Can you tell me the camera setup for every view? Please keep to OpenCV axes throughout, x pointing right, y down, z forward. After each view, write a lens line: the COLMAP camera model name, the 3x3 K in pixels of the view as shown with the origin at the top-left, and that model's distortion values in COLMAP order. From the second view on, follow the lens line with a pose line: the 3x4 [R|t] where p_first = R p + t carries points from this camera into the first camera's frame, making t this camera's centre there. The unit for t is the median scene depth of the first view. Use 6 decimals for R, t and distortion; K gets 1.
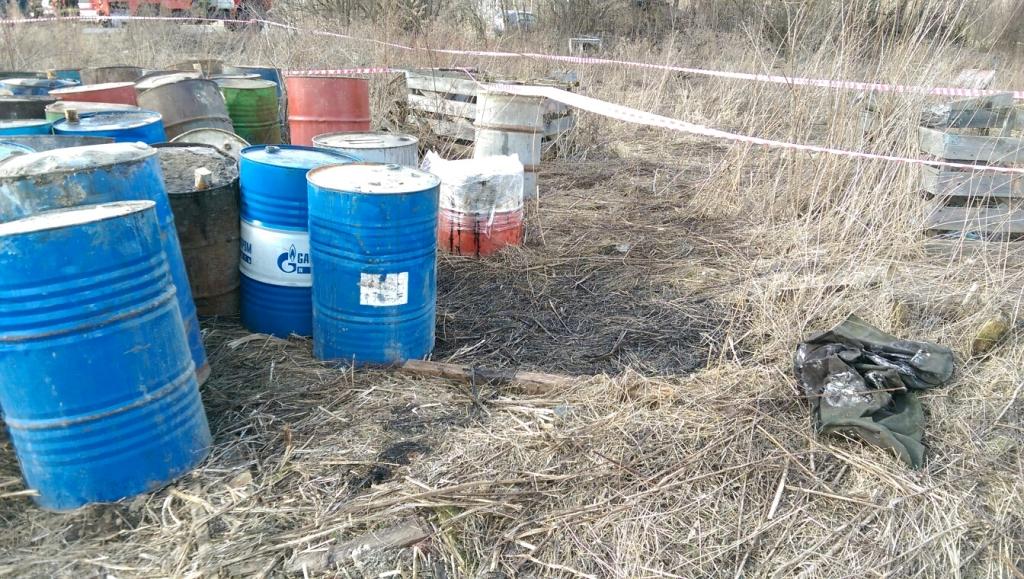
lens RADIAL K [[711.3, 0, 511.3], [0, 711.3, 289.2], [0, 0, 1]] dist [0.000662, 0.001088]
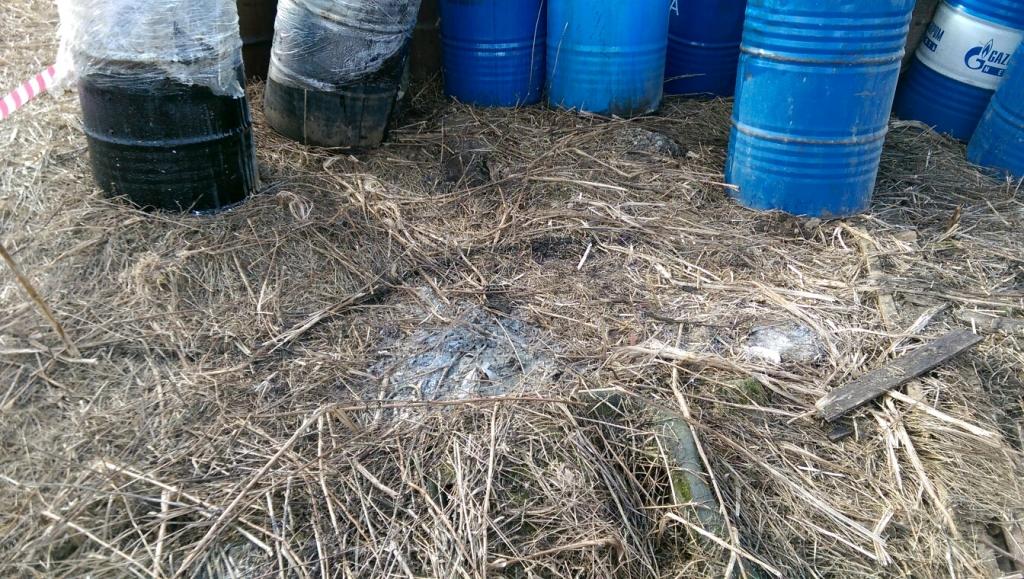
lens RADIAL K [[711.3, 0, 511.7], [0, 711.3, 291.8], [0, 0, 1]] dist [0.000662, 0.001088]
pose [[0.744589, 0.395065, -0.538062, -0.208875], [-0.248582, 0.912187, 0.325764, 0.140196], [0.619511, -0.108807, 0.777410, -0.258828]]
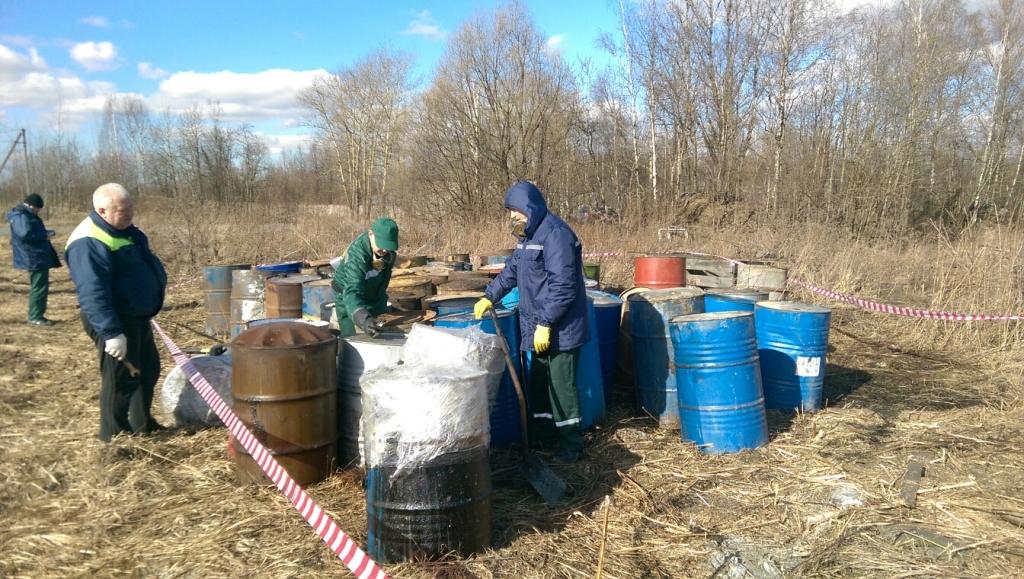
lens RADIAL K [[711.3, 0, 511.3], [0, 711.3, 289.0], [0, 0, 1]] dist [0.000662, 0.001088]
pose [[0.996860, -0.007486, -0.078824, -1.081327], [-0.012312, 0.968758, -0.247703, 0.364774], [0.078216, 0.247895, 0.965624, -1.155443]]
